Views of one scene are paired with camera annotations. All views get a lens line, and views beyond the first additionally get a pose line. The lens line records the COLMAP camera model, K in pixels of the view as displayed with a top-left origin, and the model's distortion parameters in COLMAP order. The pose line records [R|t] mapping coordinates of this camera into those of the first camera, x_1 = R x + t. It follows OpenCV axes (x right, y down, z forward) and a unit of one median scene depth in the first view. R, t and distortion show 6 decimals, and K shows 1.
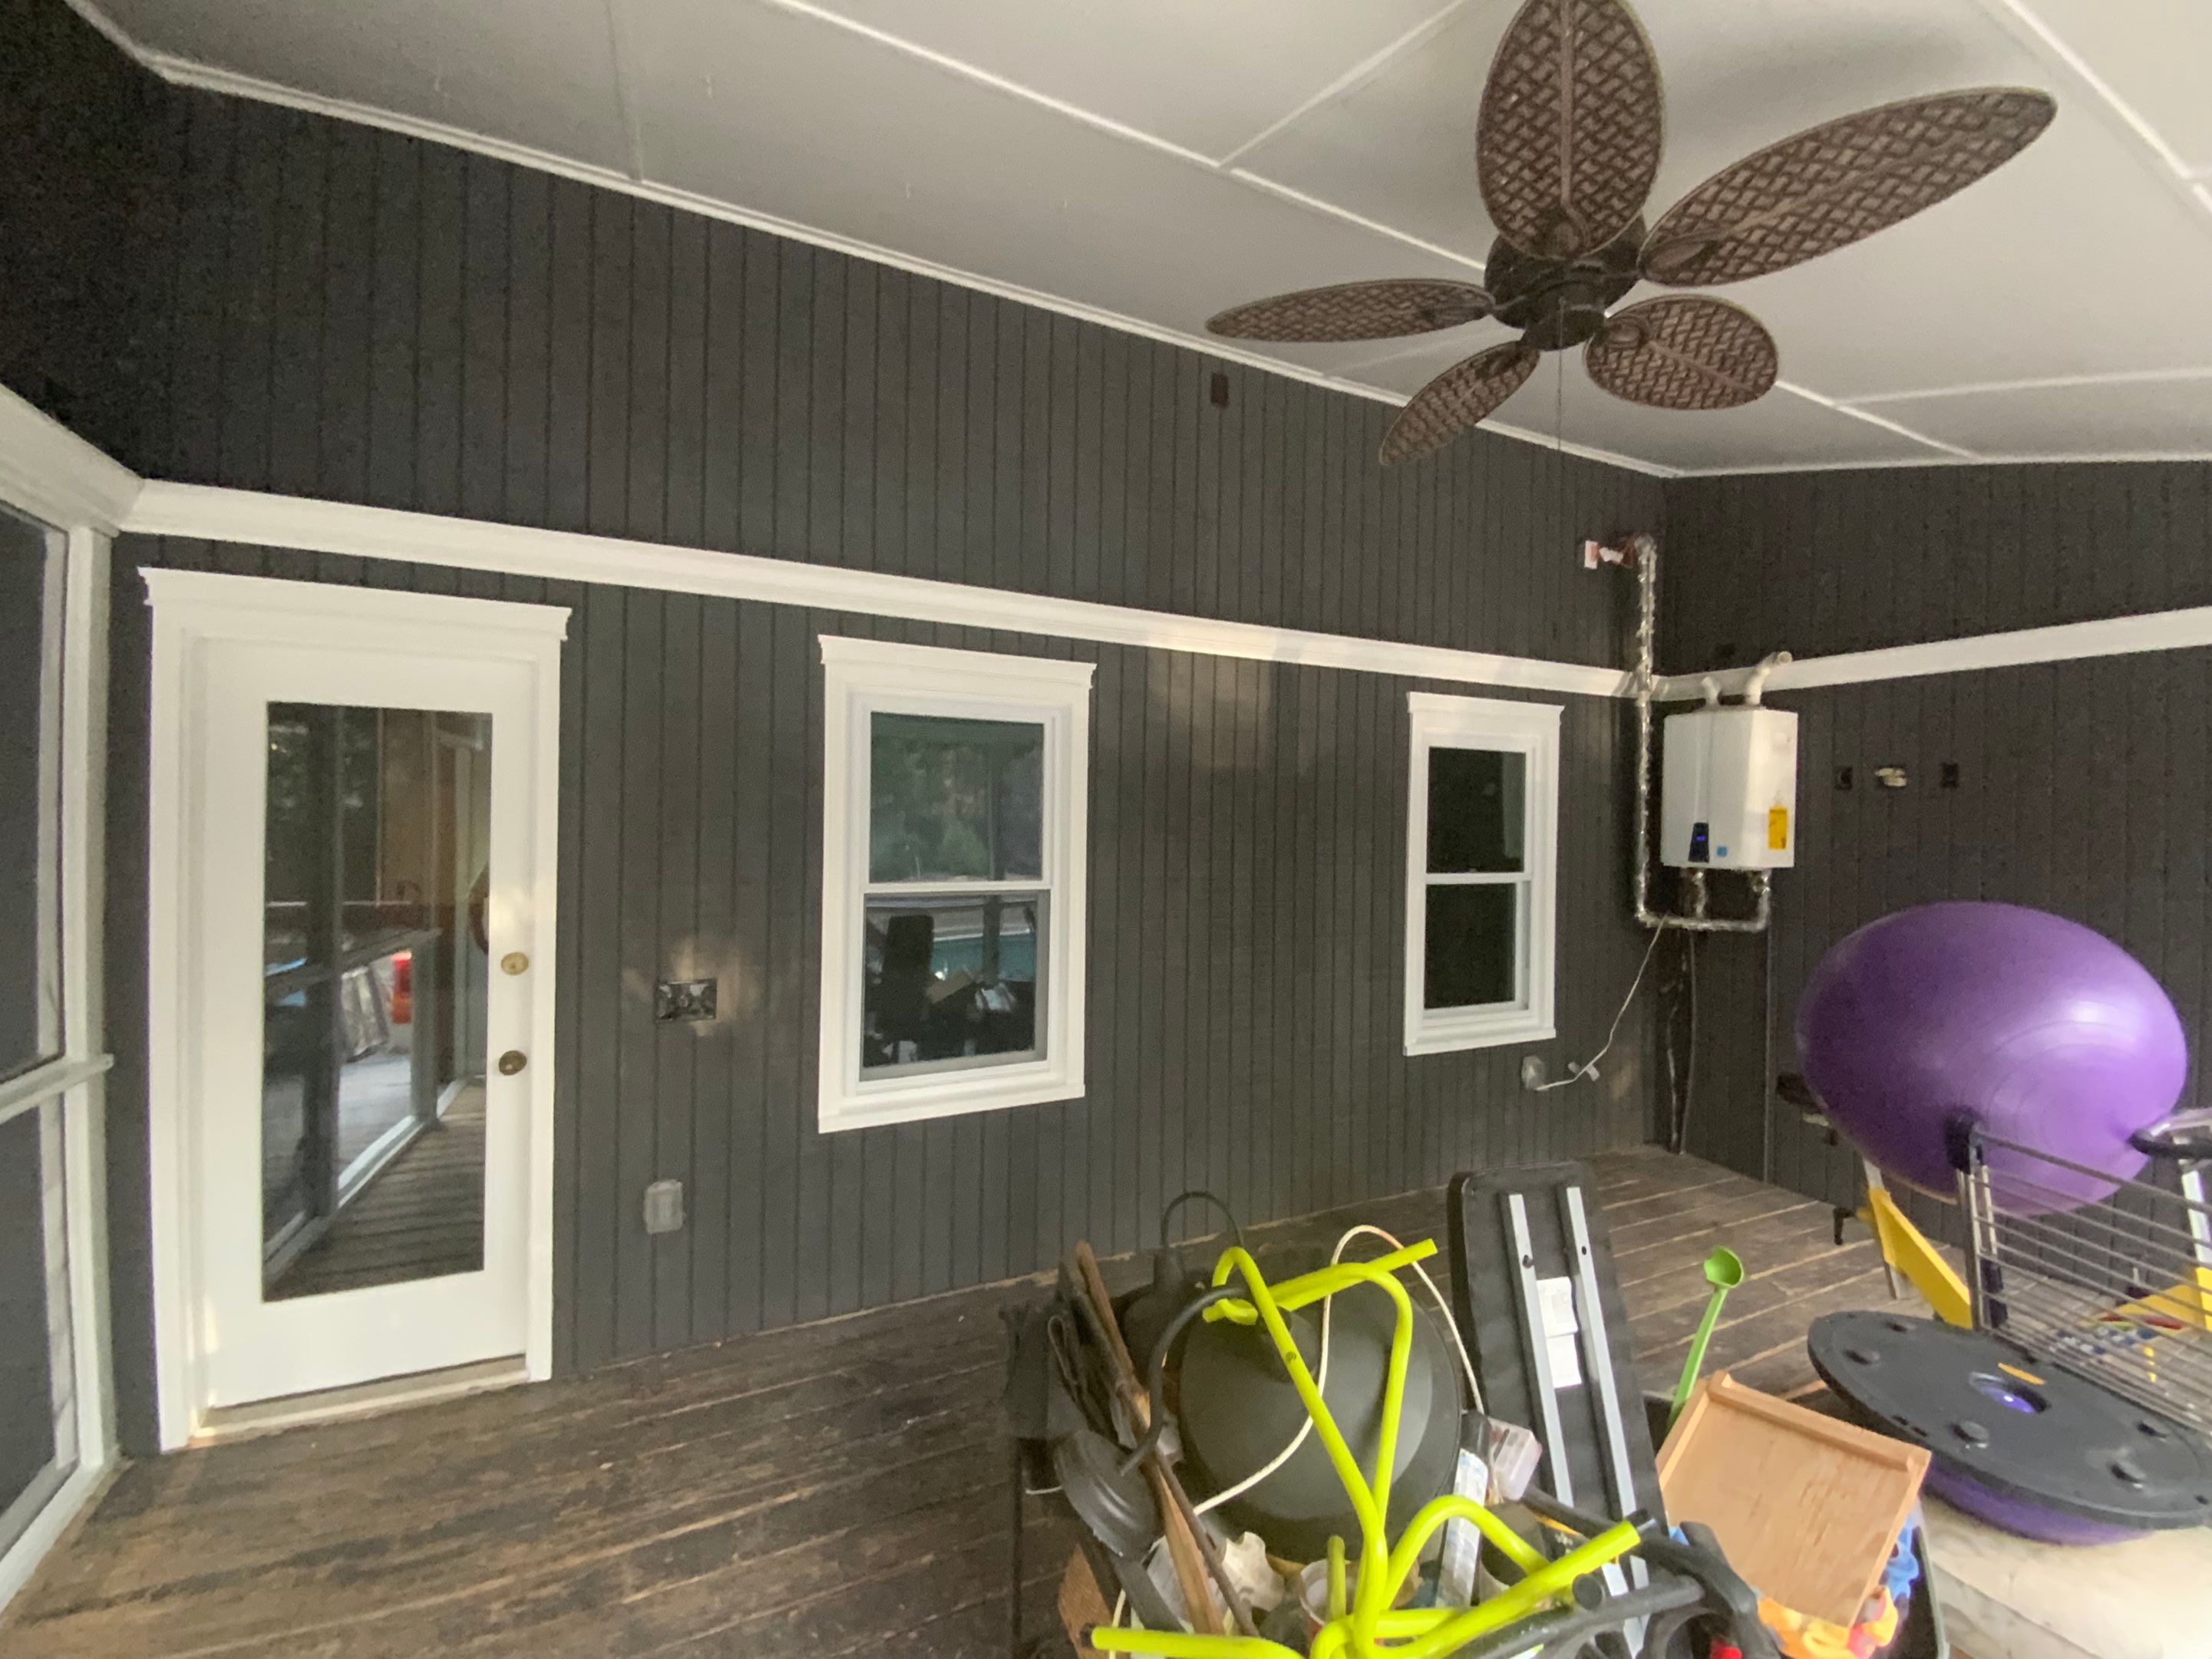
lens RADIAL K [[905.6, 0, 1106.0], [0, 905.6, 829.5], [0, 0, 1]] dist [0.000633, 0.000050]
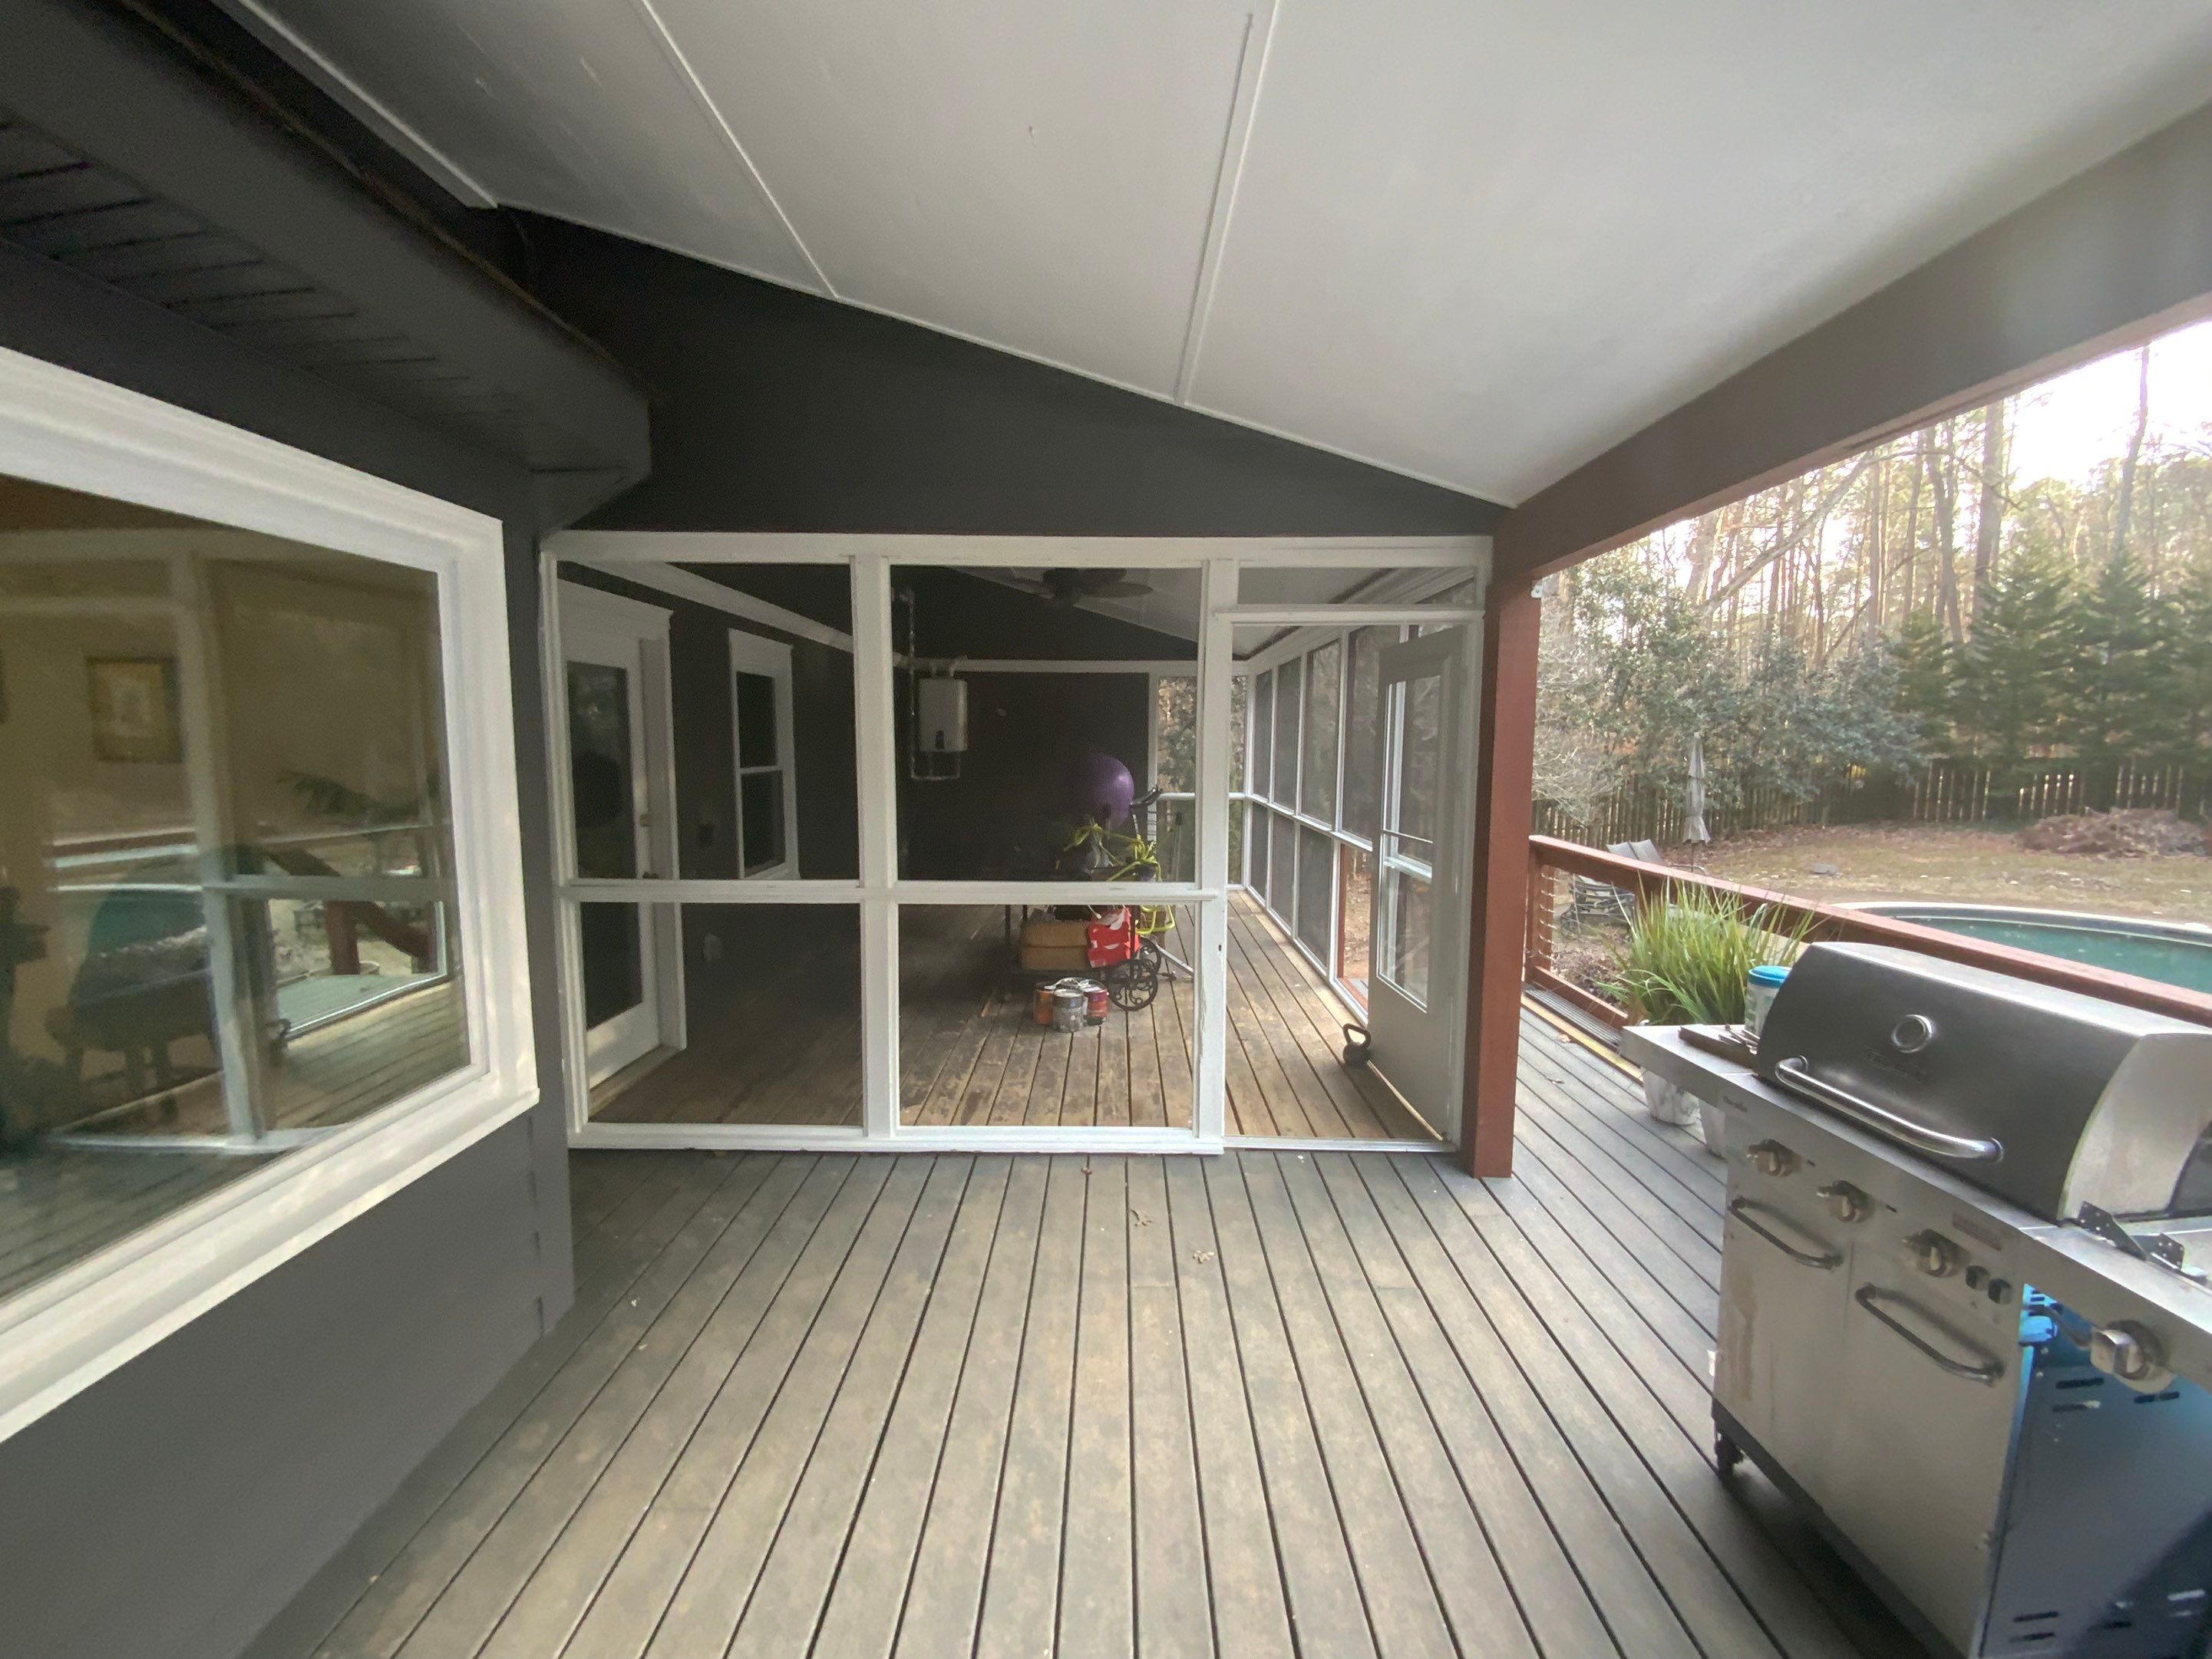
lens RADIAL K [[905.6, 0, 1106.0], [0, 905.6, 829.5], [0, 0, 1]] dist [0.000633, 0.000050]
pose [[0.442727, -0.102718, 0.890753, -1.137855], [0.006969, 0.993781, 0.111135, -0.010463], [-0.896629, -0.042995, 0.440690, -0.328370]]
